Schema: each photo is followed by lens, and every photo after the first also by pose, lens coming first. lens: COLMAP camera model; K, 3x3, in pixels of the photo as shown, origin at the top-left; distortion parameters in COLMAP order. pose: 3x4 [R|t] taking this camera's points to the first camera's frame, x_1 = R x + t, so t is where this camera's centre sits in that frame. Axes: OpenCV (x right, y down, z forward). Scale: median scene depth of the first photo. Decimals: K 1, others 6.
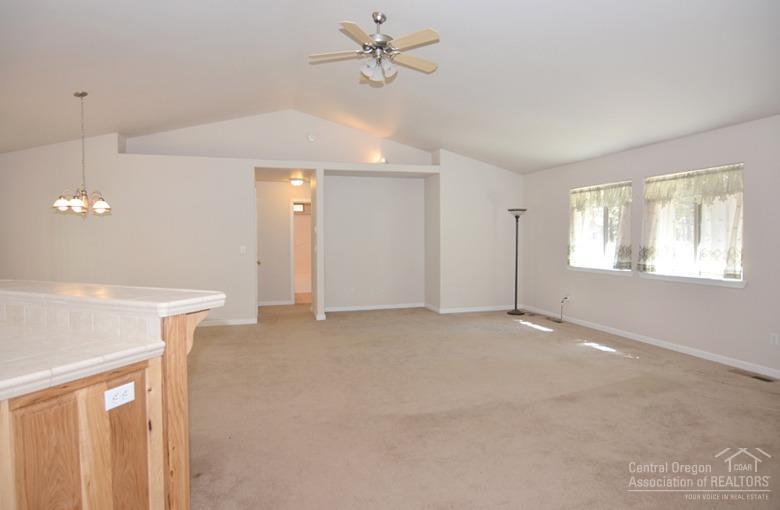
lens RADIAL K [[439.4, 0, 389.0], [0, 439.4, 253.3], [0, 0, 1]] dist [-0.000022, 0.000174]
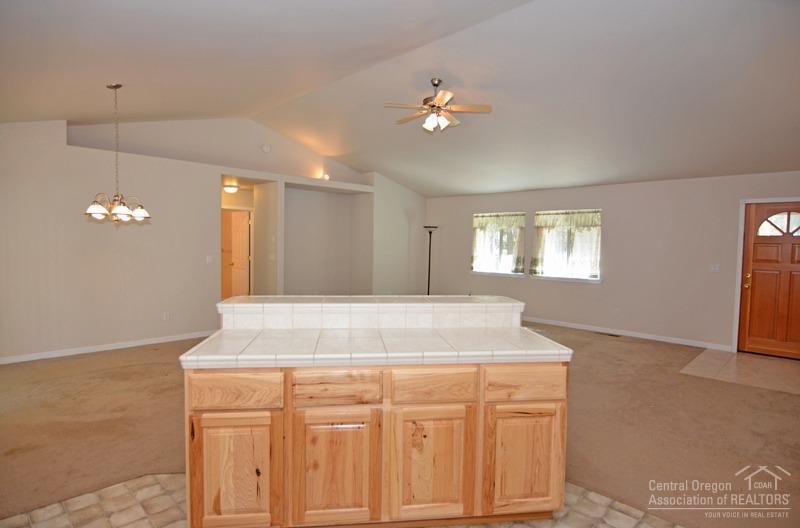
lens RADIAL K [[434.3, 0, 400.9], [0, 434.3, 262.0], [0, 0, 1]] dist [0.001074, -0.000879]
pose [[0.862073, -0.005283, 0.506757, -0.570316], [-0.000588, 0.999935, 0.011424, -0.017936], [-0.506784, -0.010146, 0.862013, -0.036584]]
